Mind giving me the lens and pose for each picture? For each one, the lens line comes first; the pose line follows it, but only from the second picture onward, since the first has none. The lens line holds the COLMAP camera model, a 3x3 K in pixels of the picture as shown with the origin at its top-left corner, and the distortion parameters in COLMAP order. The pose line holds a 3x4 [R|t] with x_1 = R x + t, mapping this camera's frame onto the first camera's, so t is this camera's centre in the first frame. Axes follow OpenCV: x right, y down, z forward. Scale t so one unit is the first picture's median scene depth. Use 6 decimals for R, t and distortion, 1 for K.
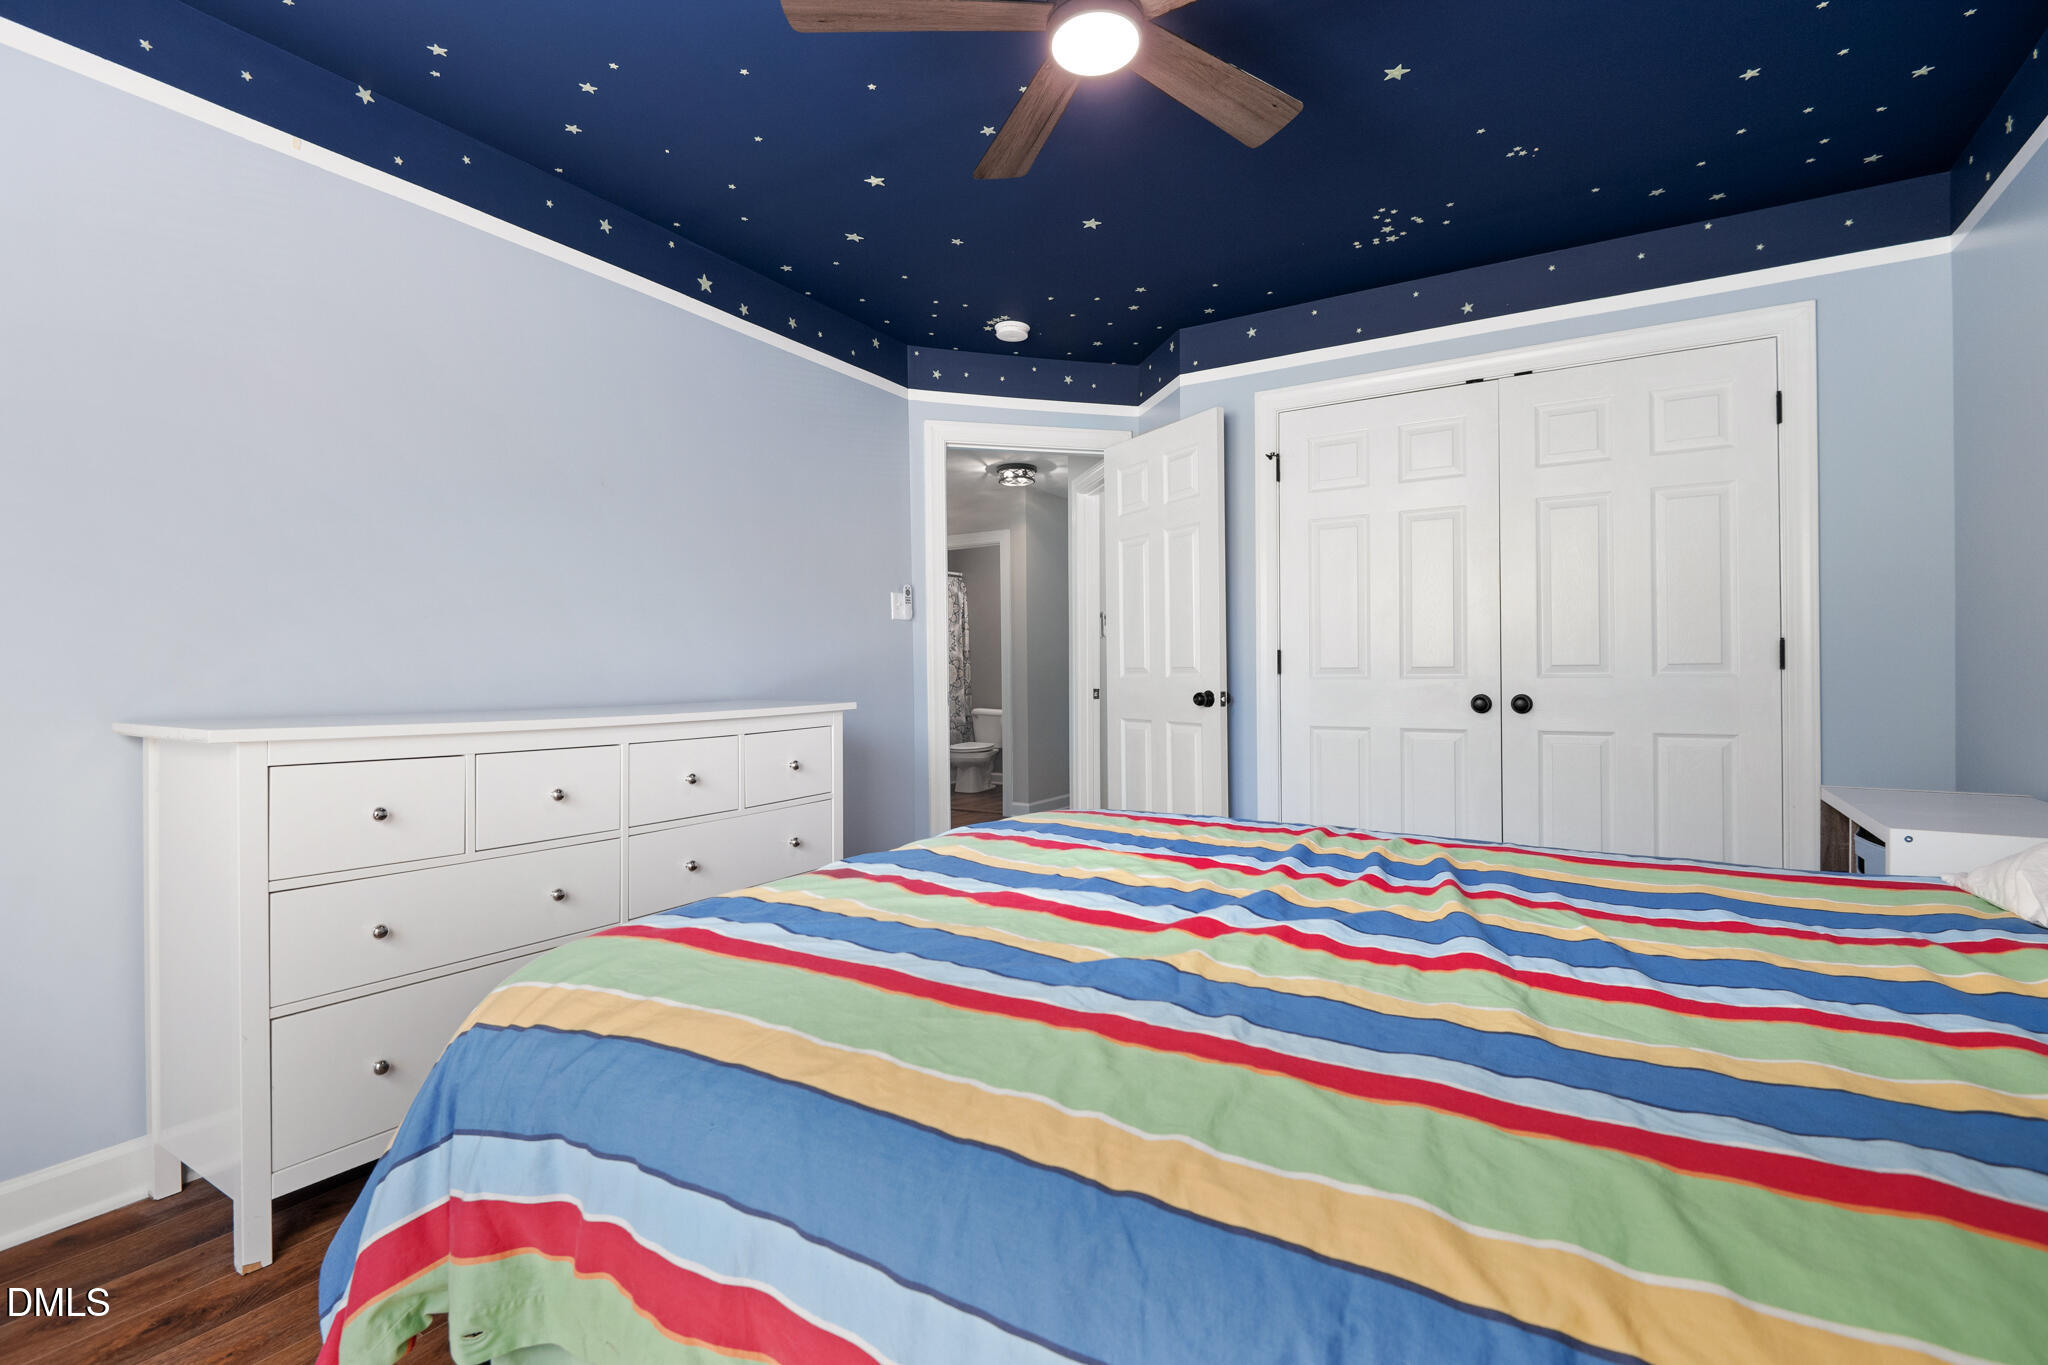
lens RADIAL K [[934.4, 0, 1023.7], [0, 934.4, 673.4], [0, 0, 1]] dist [-0.005502, -0.002150]
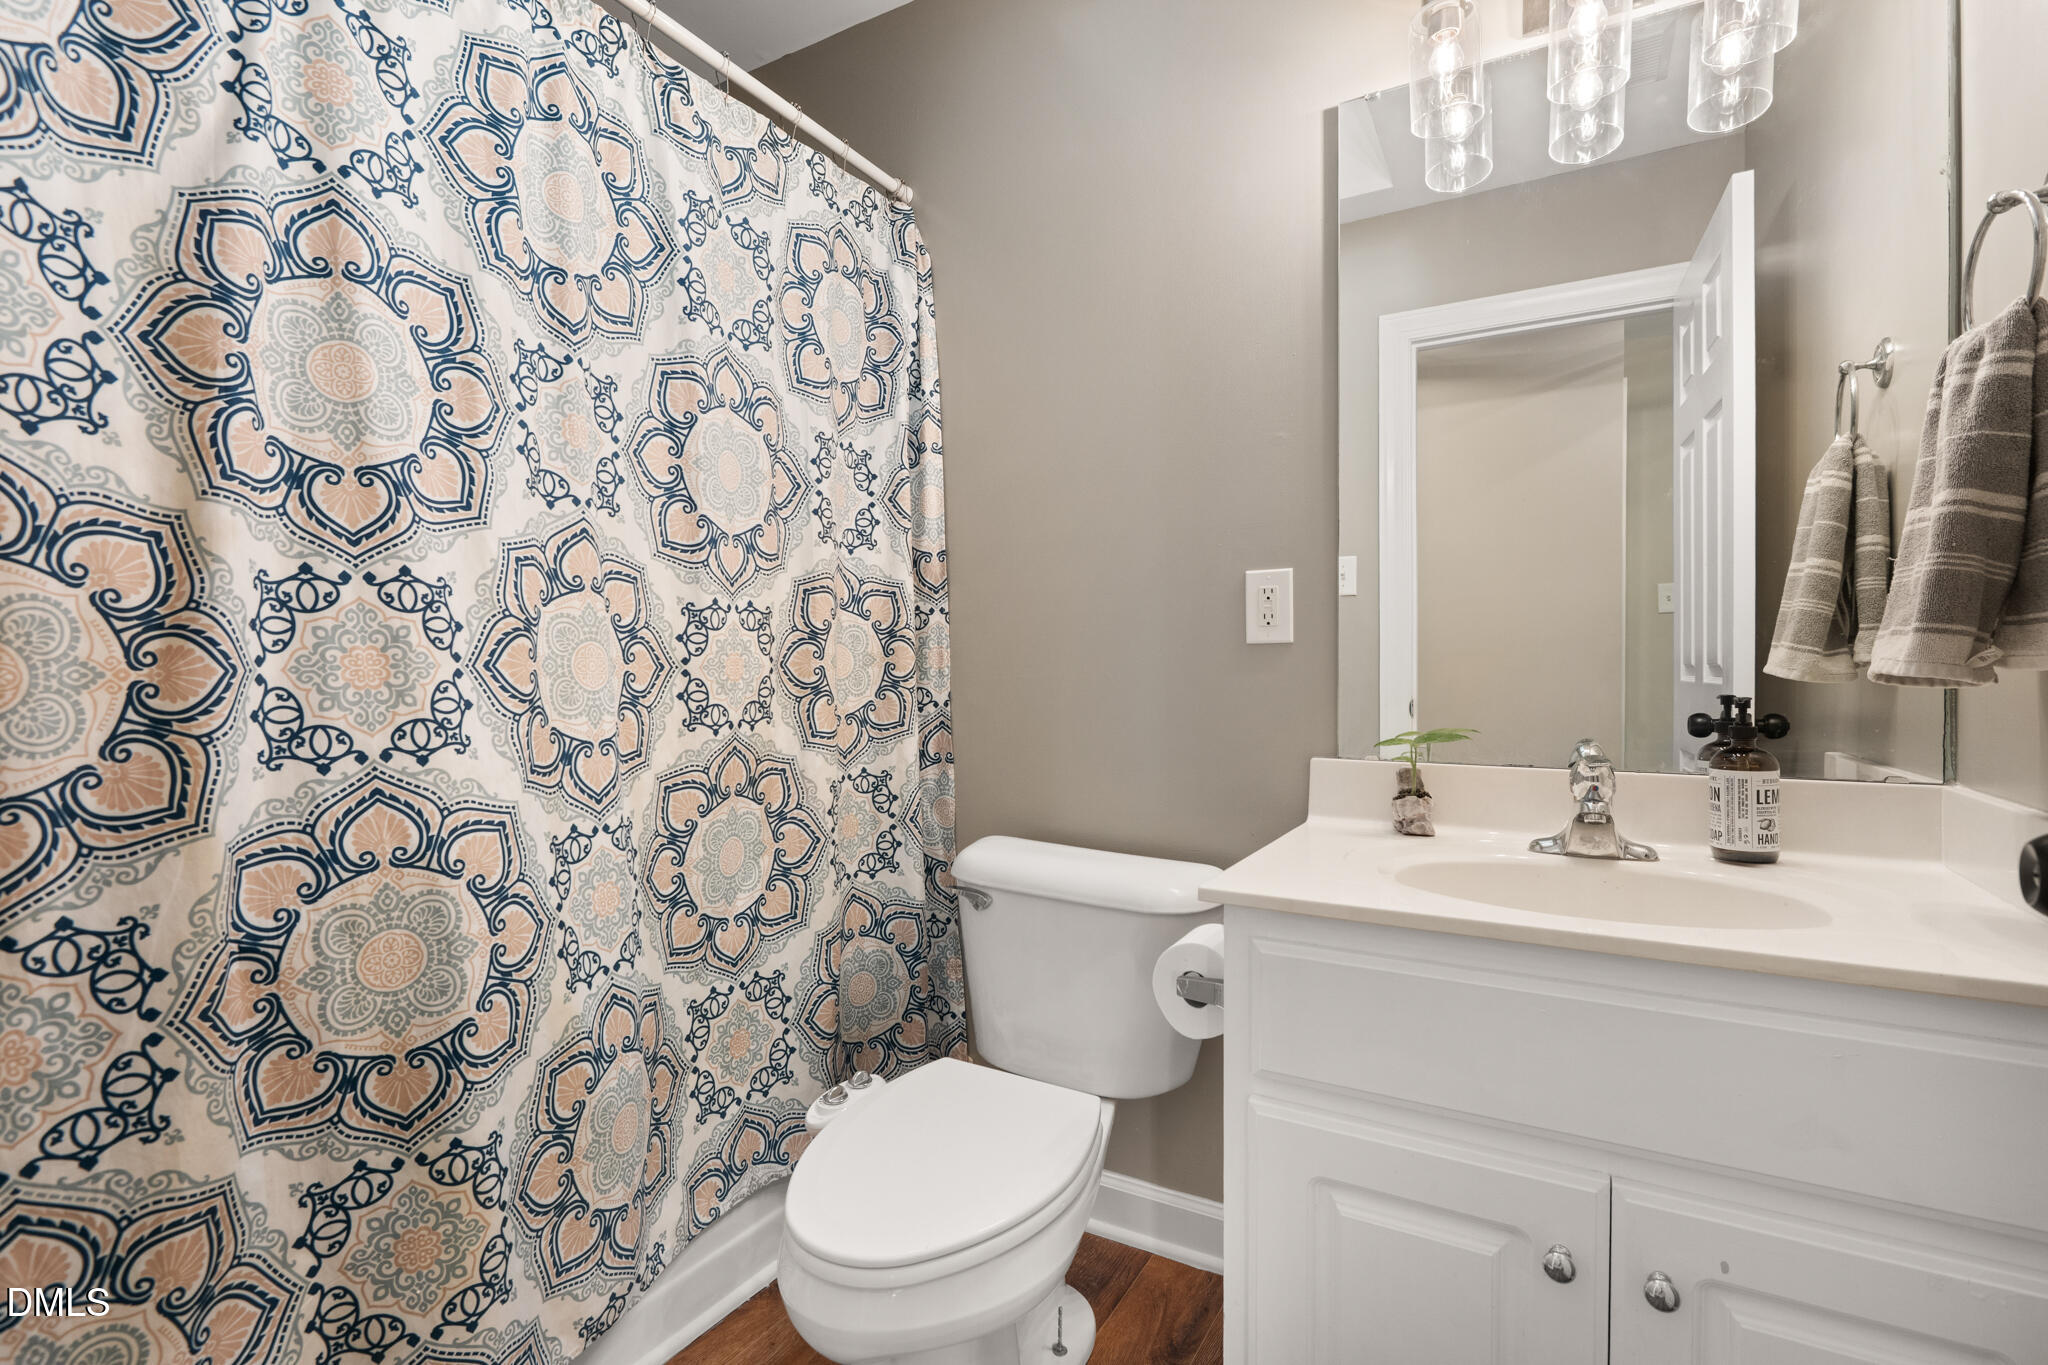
lens RADIAL K [[934.4, 0, 1025.7], [0, 934.4, 678.7], [0, 0, 1]] dist [-0.005502, -0.002150]
pose [[0.999697, 0.003916, 0.024308, -0.045024], [-0.004060, 0.999975, 0.005840, 0.002896], [-0.024285, -0.005937, 0.999687, 0.793495]]
